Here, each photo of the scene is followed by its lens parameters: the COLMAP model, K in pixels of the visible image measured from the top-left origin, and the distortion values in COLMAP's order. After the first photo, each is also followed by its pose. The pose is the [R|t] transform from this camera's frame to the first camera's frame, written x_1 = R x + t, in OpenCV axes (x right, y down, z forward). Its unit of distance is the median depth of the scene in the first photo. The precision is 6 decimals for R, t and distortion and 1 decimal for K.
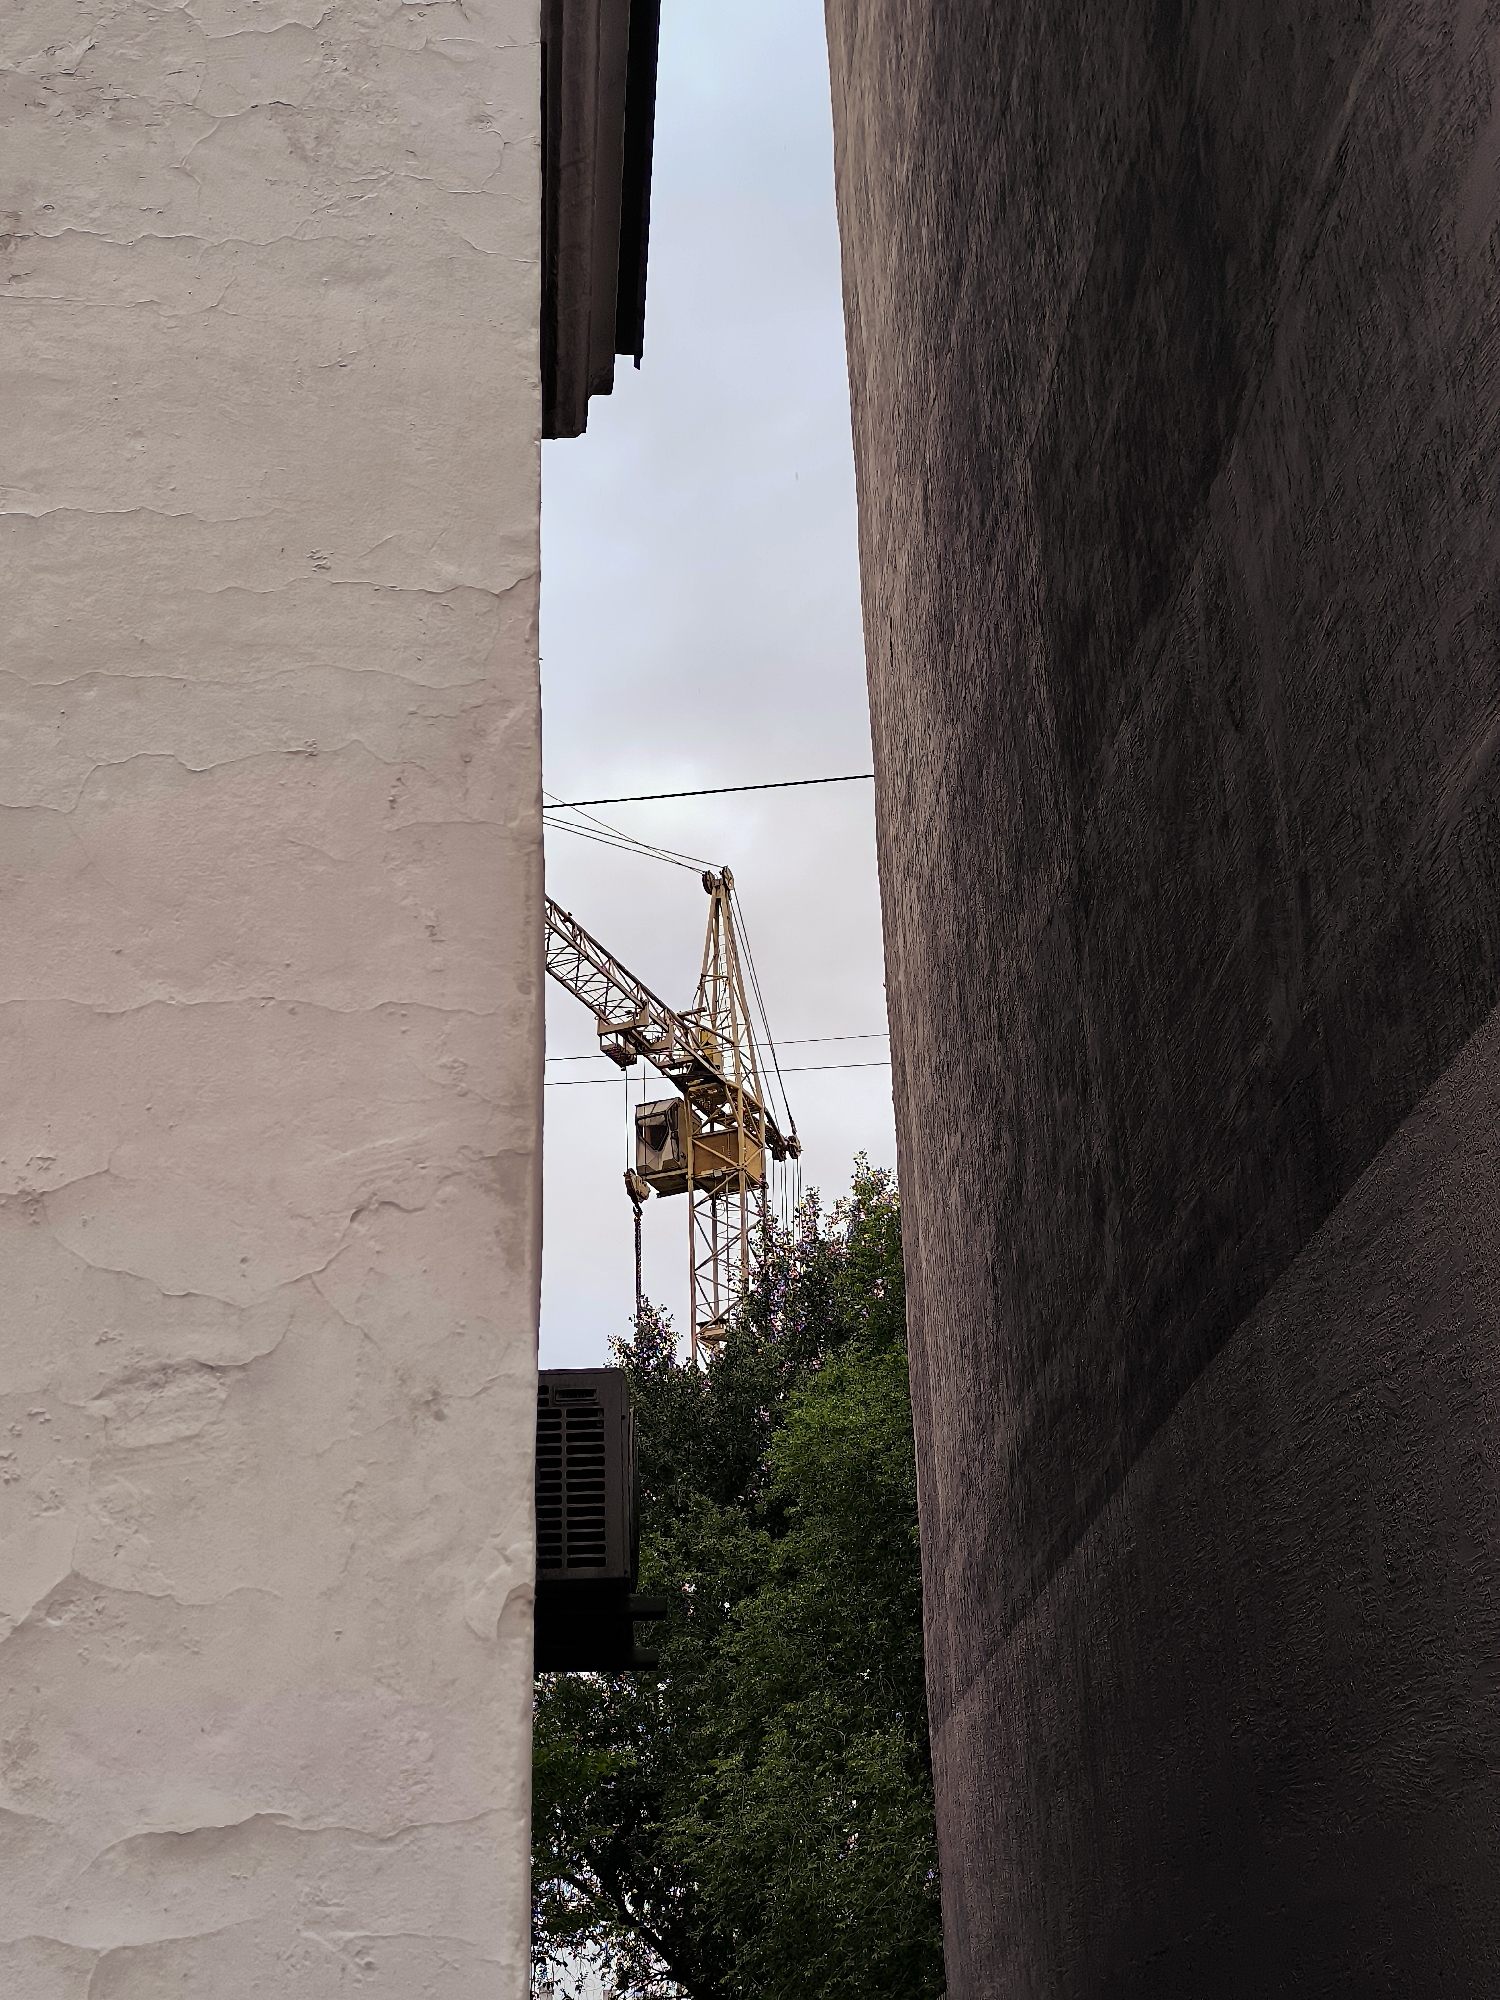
lens RADIAL K [[2702.4, 0, 750.0], [0, 2702.4, 1000.0], [0, 0, 1]] dist [0.177785, -0.564399]
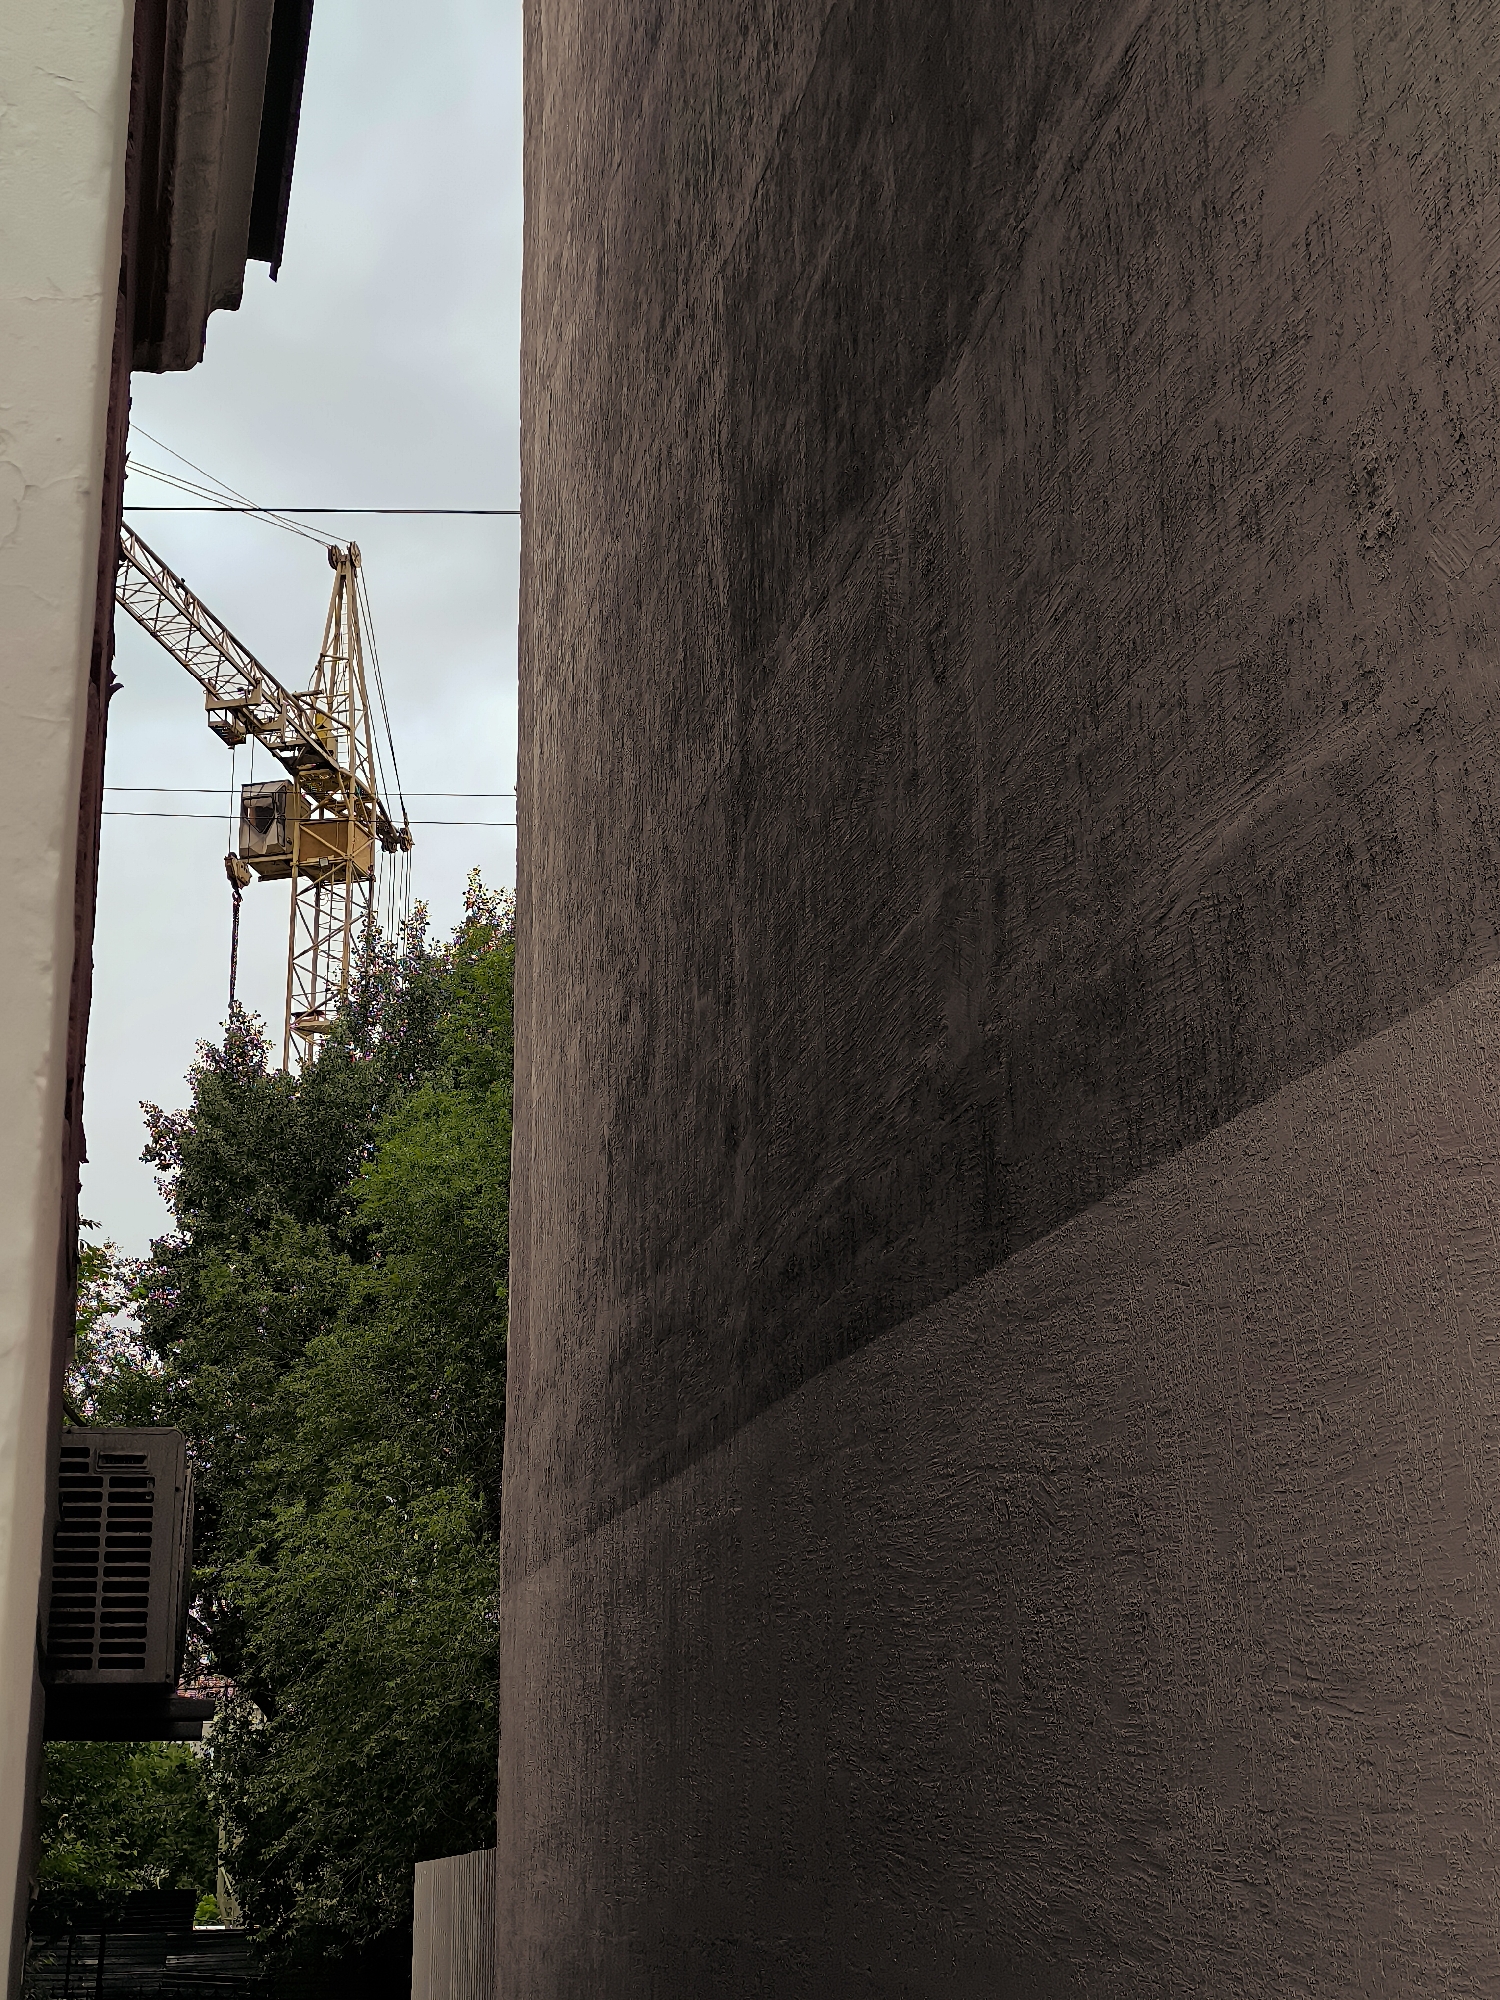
lens RADIAL K [[2702.4, 0, 750.0], [0, 2702.4, 1000.0], [0, 0, 1]] dist [0.177785, -0.564399]
pose [[0.986705, 0.069983, 0.146681, -0.003226], [-0.086896, 0.989873, 0.112256, -0.062625], [-0.137340, -0.123509, 0.982794, 0.084347]]
